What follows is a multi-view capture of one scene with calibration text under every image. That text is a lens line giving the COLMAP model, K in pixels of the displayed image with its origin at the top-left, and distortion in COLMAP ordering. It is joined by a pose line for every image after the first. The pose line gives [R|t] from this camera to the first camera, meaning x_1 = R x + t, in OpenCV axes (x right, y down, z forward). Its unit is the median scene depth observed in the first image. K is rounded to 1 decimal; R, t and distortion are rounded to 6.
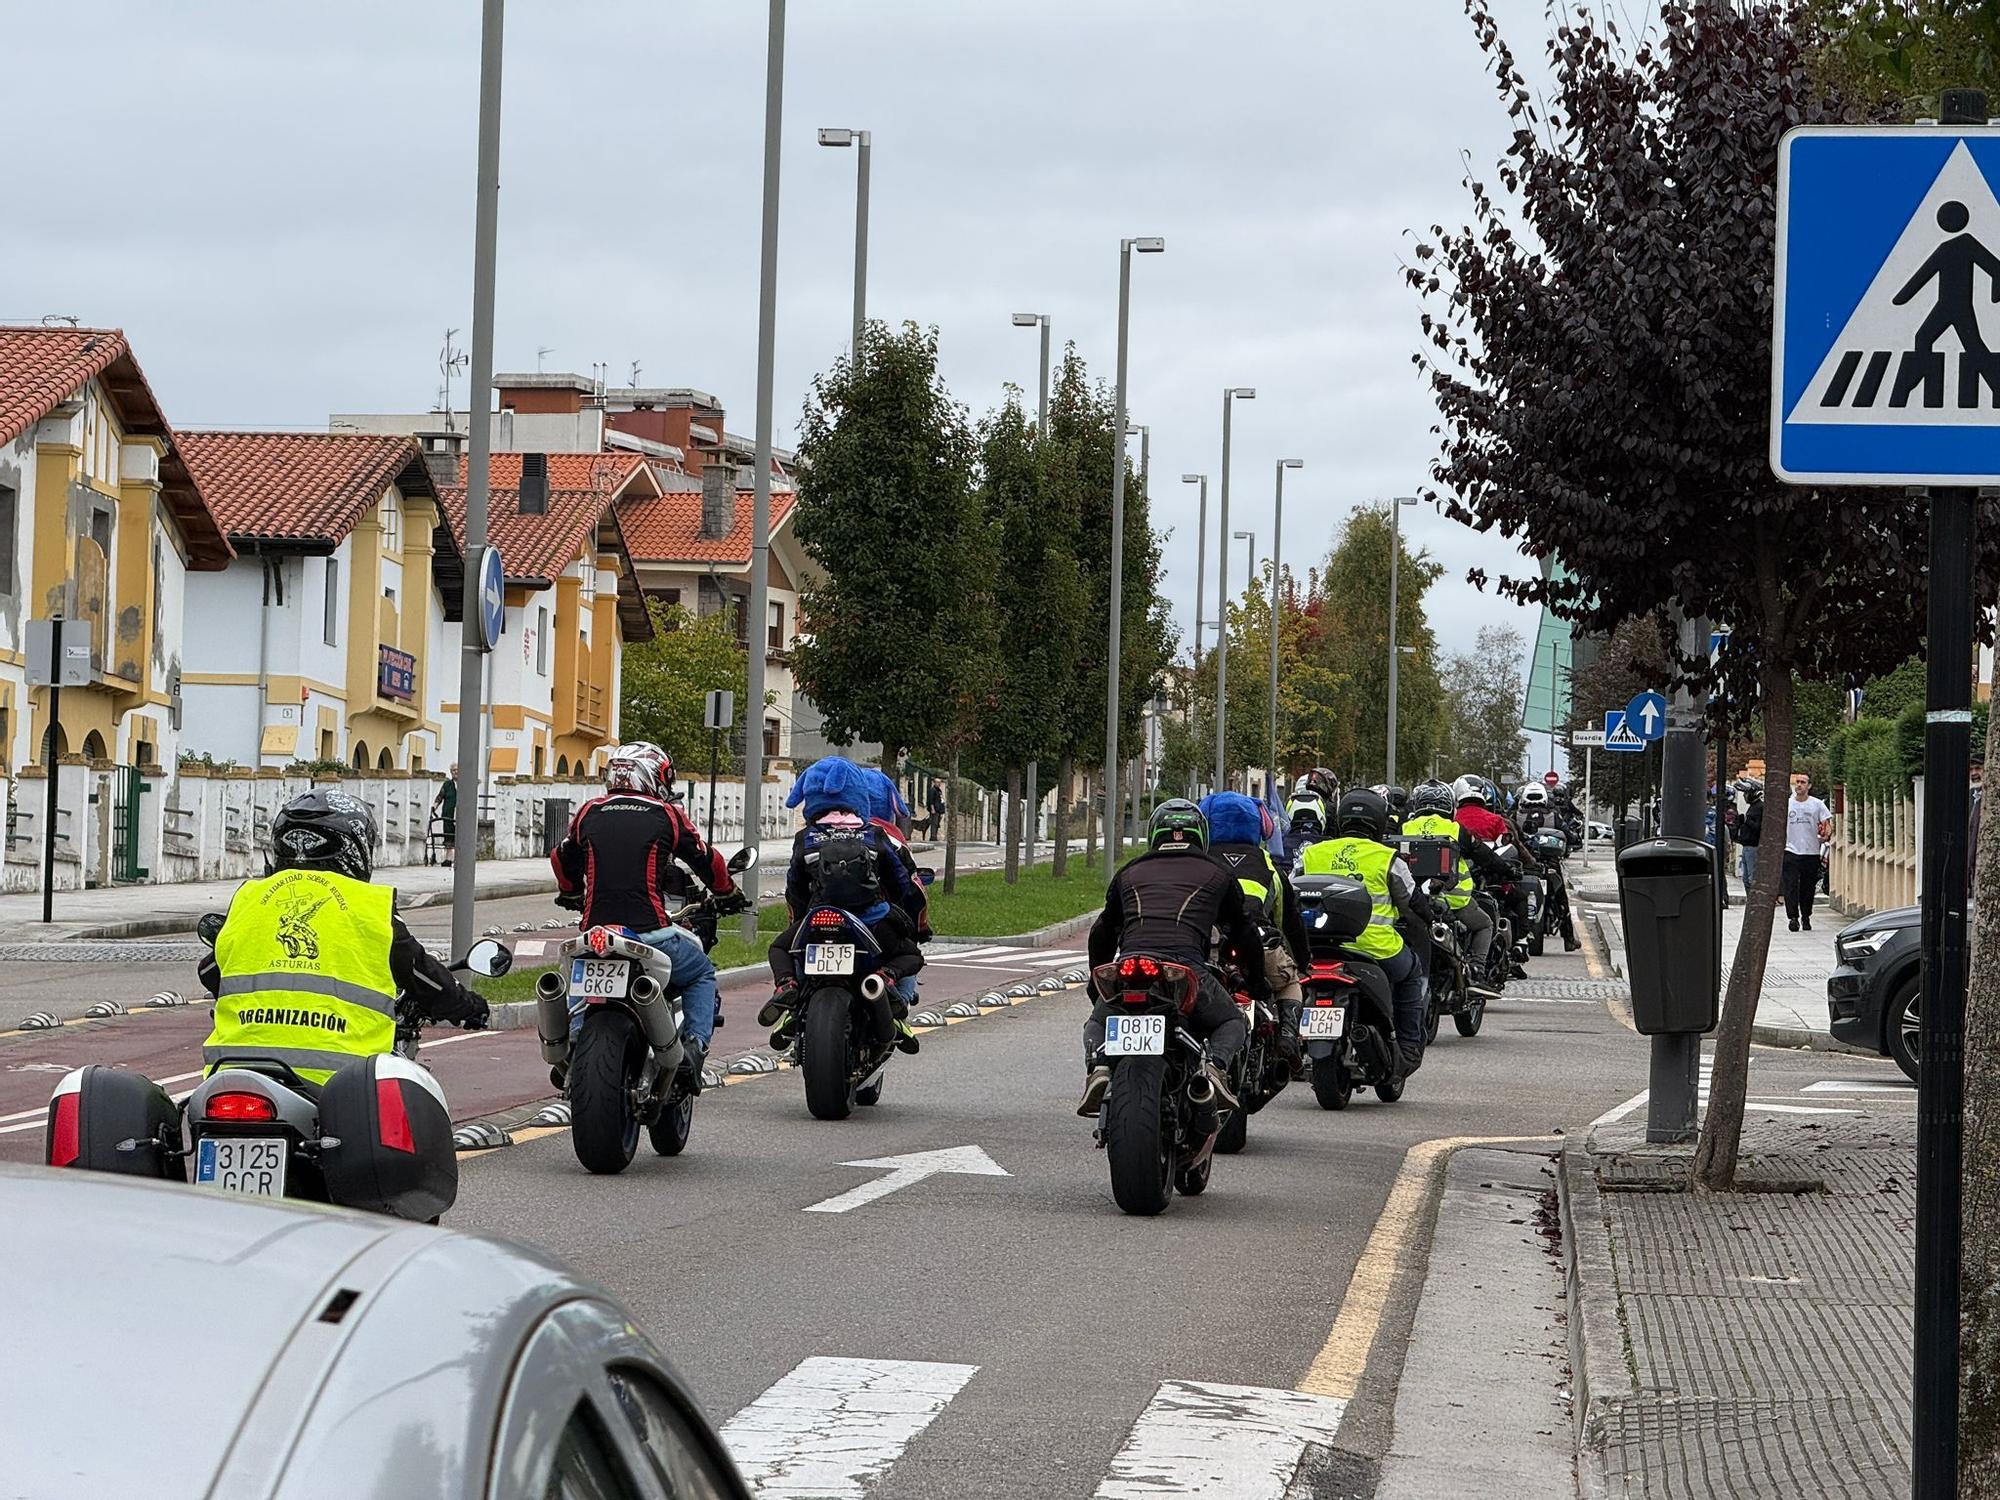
lens RADIAL K [[6931.8, 0, 1003.2], [0, 6931.8, 698.9], [0, 0, 1]] dist [0.141350, 1.084069]
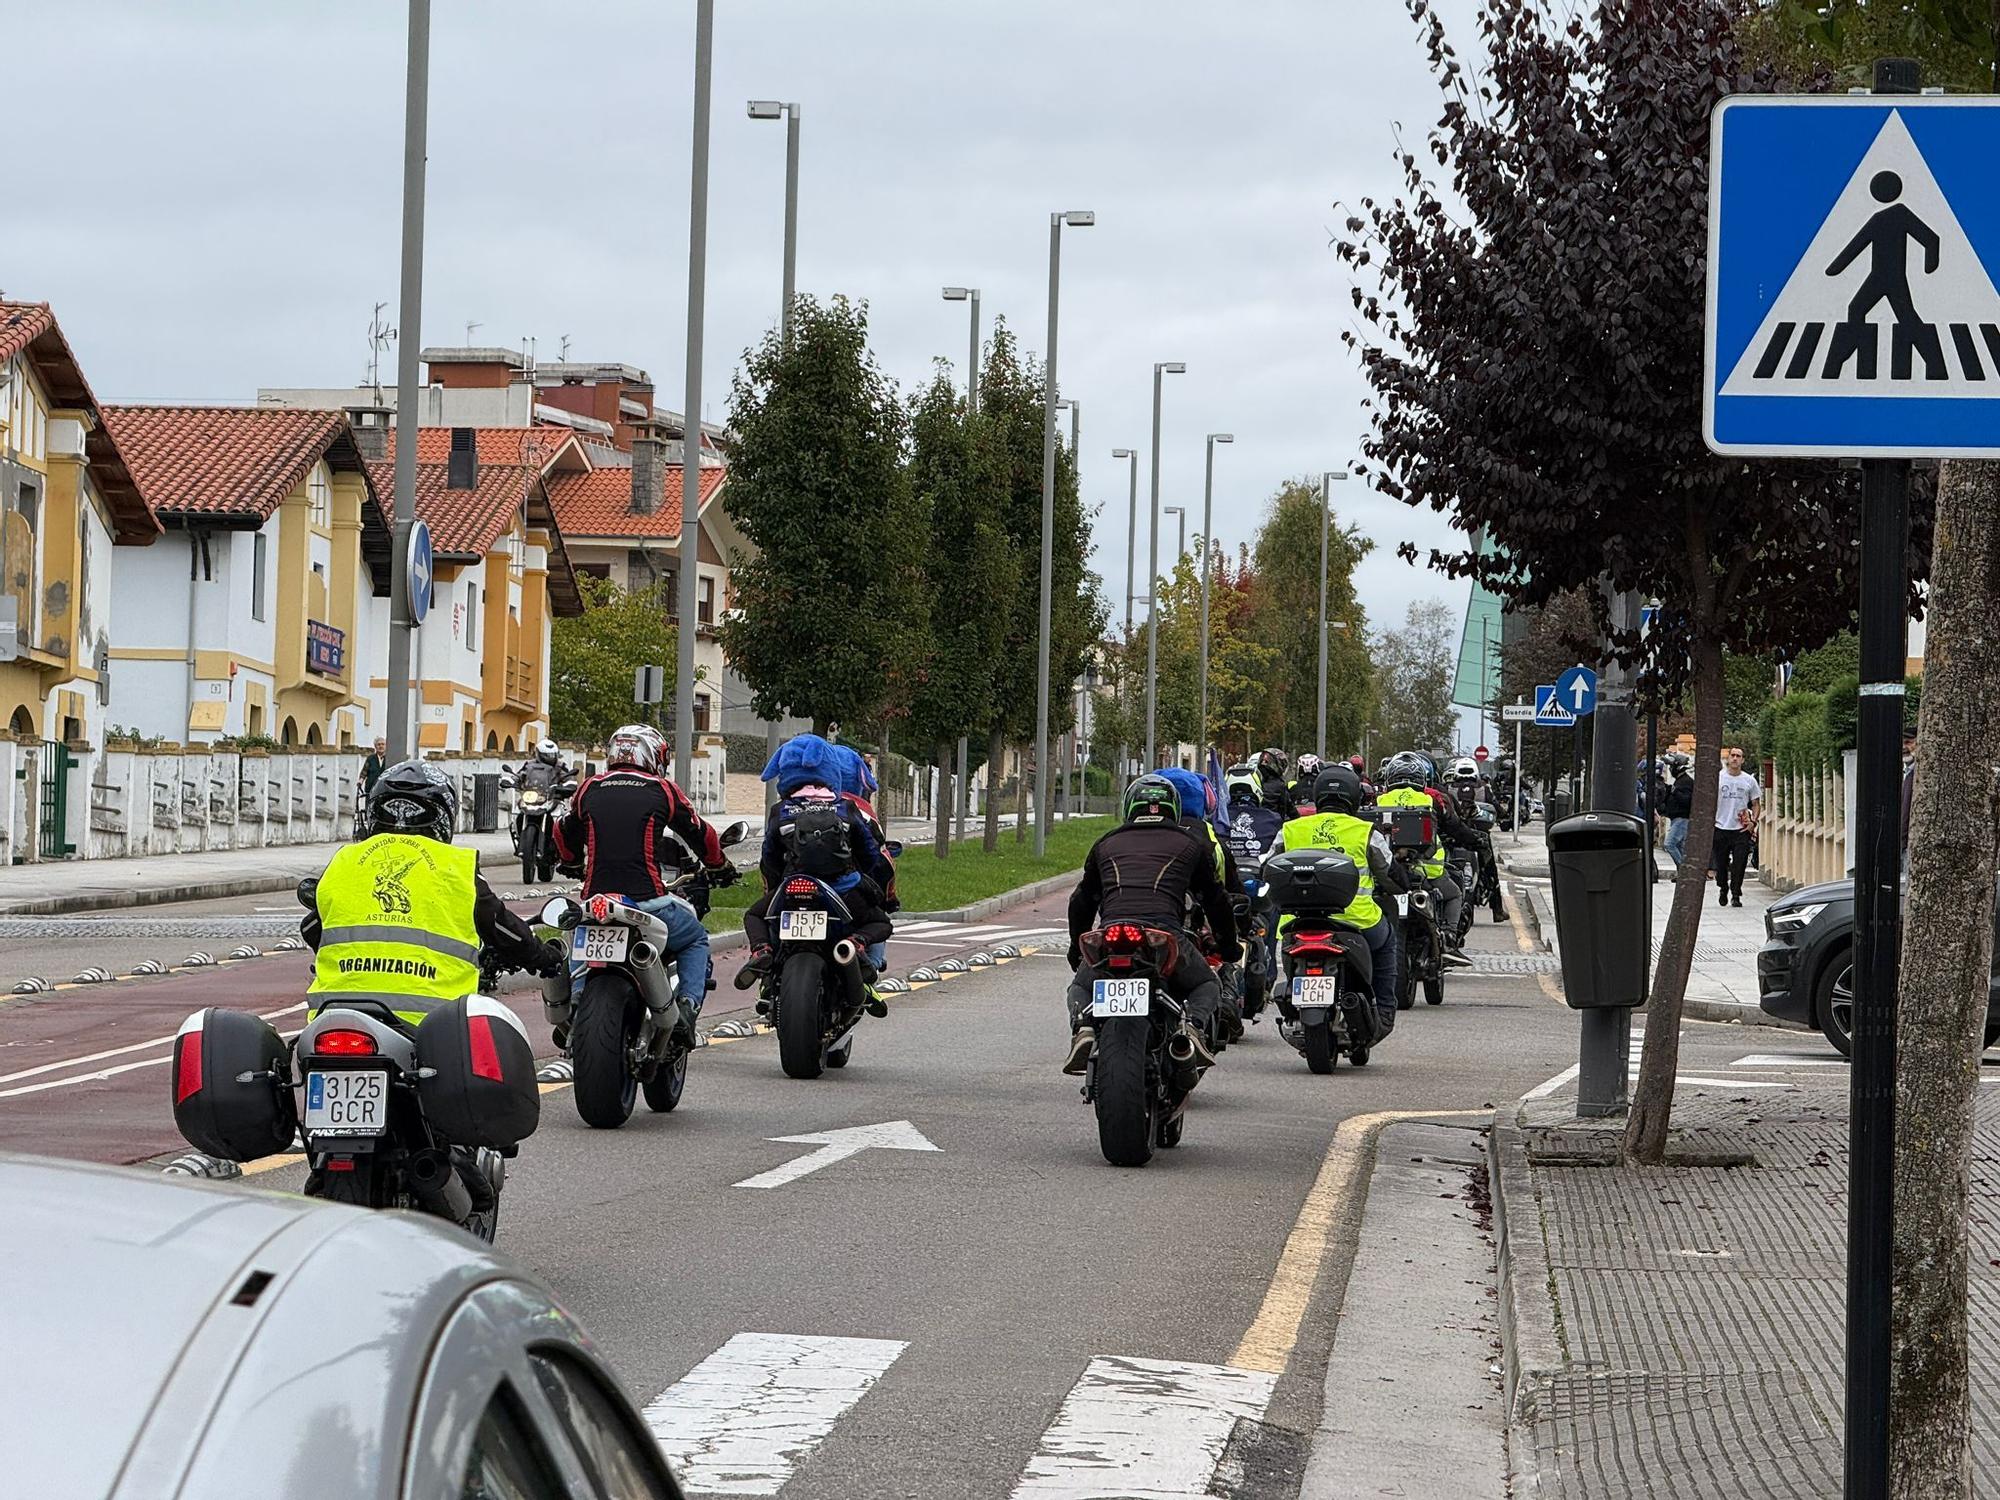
lens RADIAL K [[7008.1, 0, 1000.0], [0, 7008.1, 750.0], [0, 0, 1]] dist [0.200622, 1.495874]
pose [[0.999946, -0.000844, 0.010381, -0.000806], [0.000730, 0.999939, 0.011003, -0.000115], [-0.010389, -0.010995, 0.999886, -0.008589]]
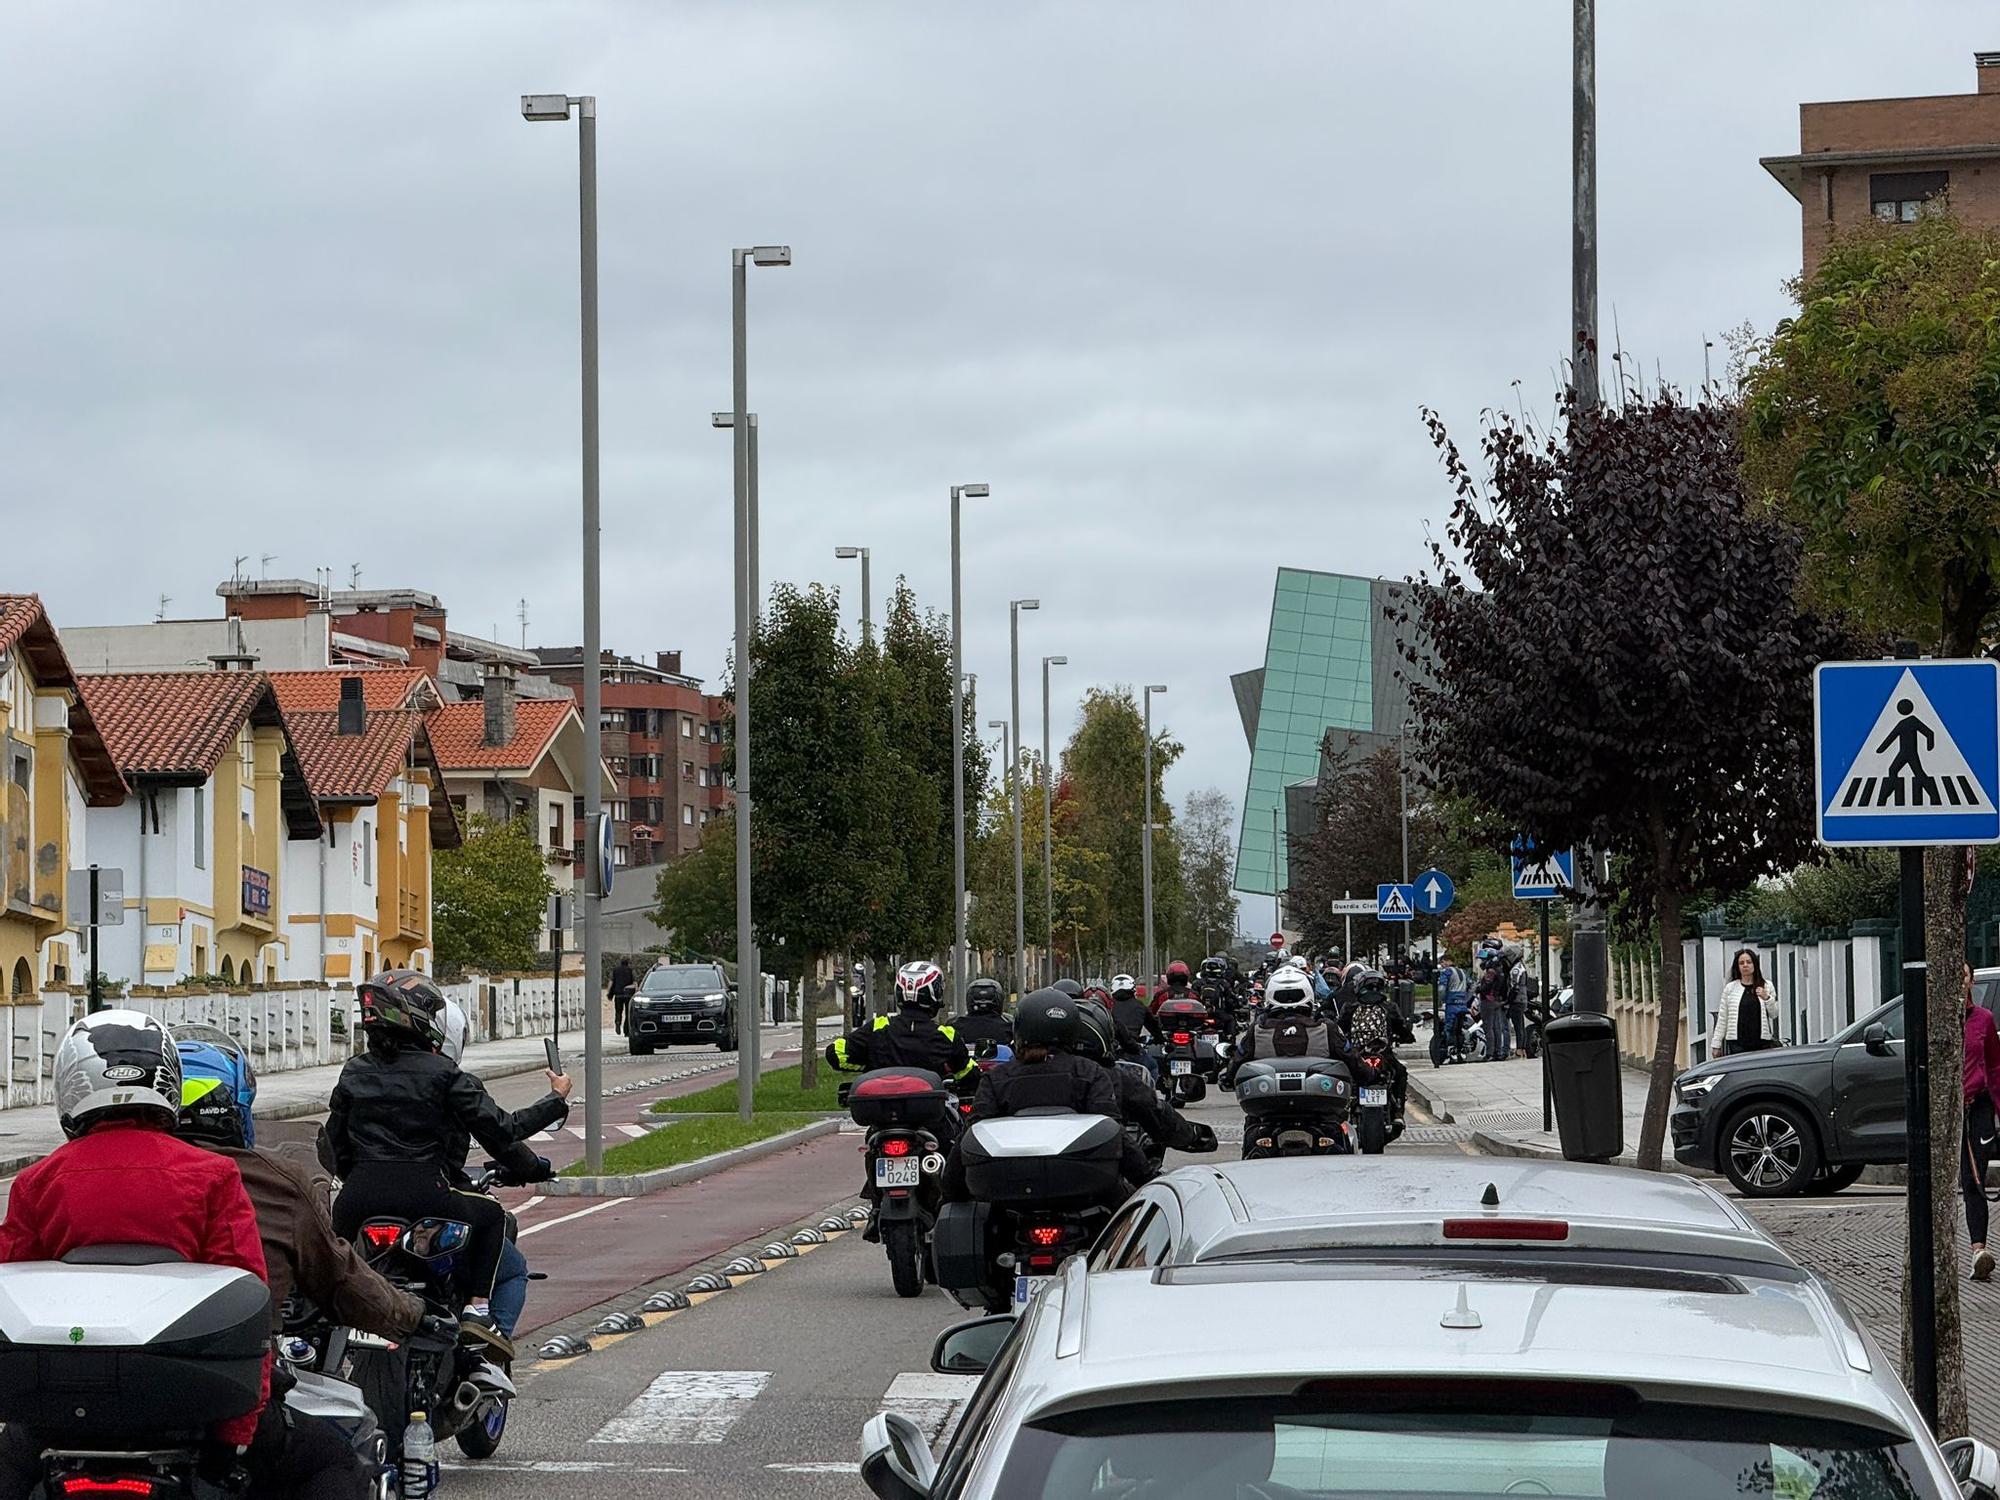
lens RADIAL K [[6931.8, 0, 1003.2], [0, 6931.8, 698.9], [0, 0, 1]] dist [0.141350, 1.084069]
pose [[0.998334, -0.037113, 0.044174, -0.082337], [0.038202, 0.998980, -0.024068, -0.014314], [-0.043235, 0.025715, 0.998734, -0.383631]]
